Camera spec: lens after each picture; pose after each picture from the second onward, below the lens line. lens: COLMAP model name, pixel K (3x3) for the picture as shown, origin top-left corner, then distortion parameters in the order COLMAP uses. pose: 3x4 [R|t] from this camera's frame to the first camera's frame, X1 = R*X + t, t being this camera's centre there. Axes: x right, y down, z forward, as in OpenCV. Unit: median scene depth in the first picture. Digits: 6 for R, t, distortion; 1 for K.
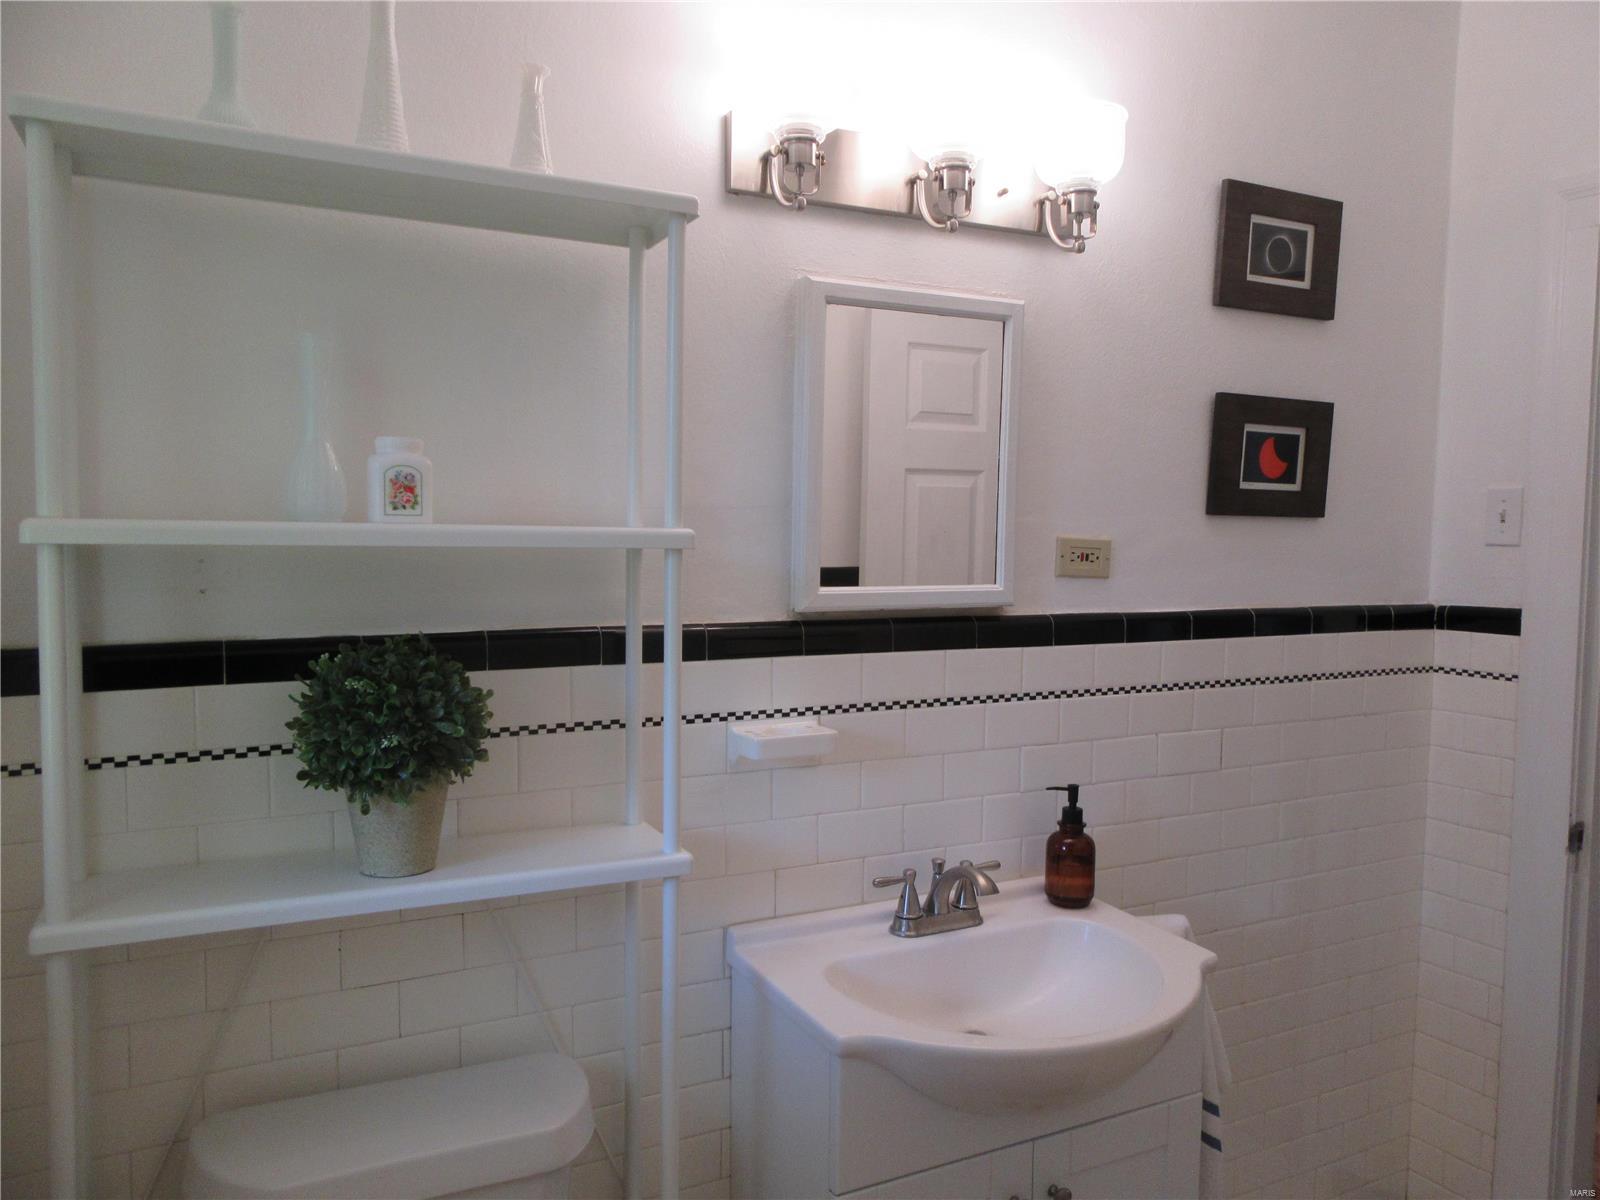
lens RADIAL K [[1194.3, 0, 800.3], [0, 1194.3, 591.4], [0, 0, 1]] dist [-0.008432, 0.021522]
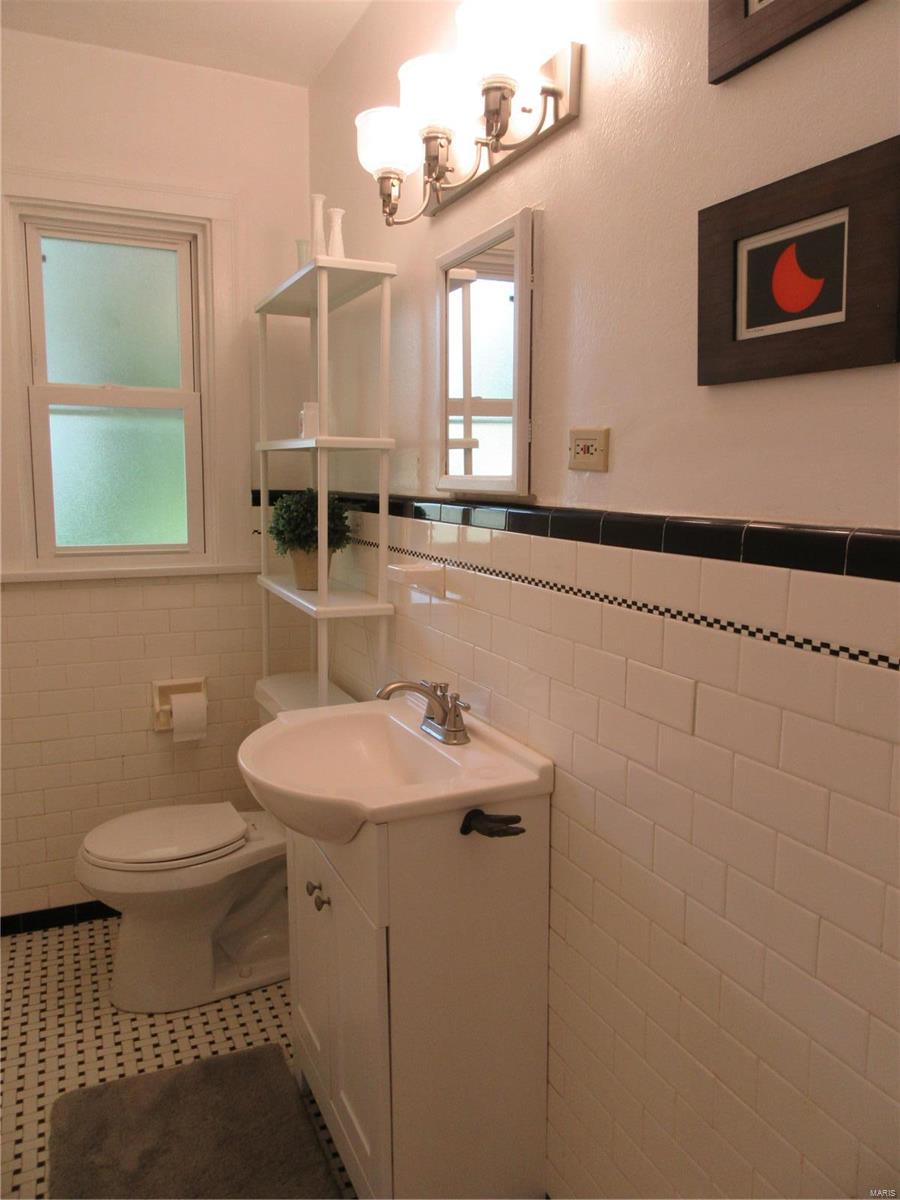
lens RADIAL K [[895.7, 0, 451.3], [0, 895.7, 604.8], [0, 0, 1]] dist [-0.008432, 0.021522]
pose [[-0.044098, 0.126583, -0.990975, 0.887149], [-0.073662, 0.988828, 0.129587, 0.008532], [0.996308, 0.078711, -0.034281, 0.854448]]
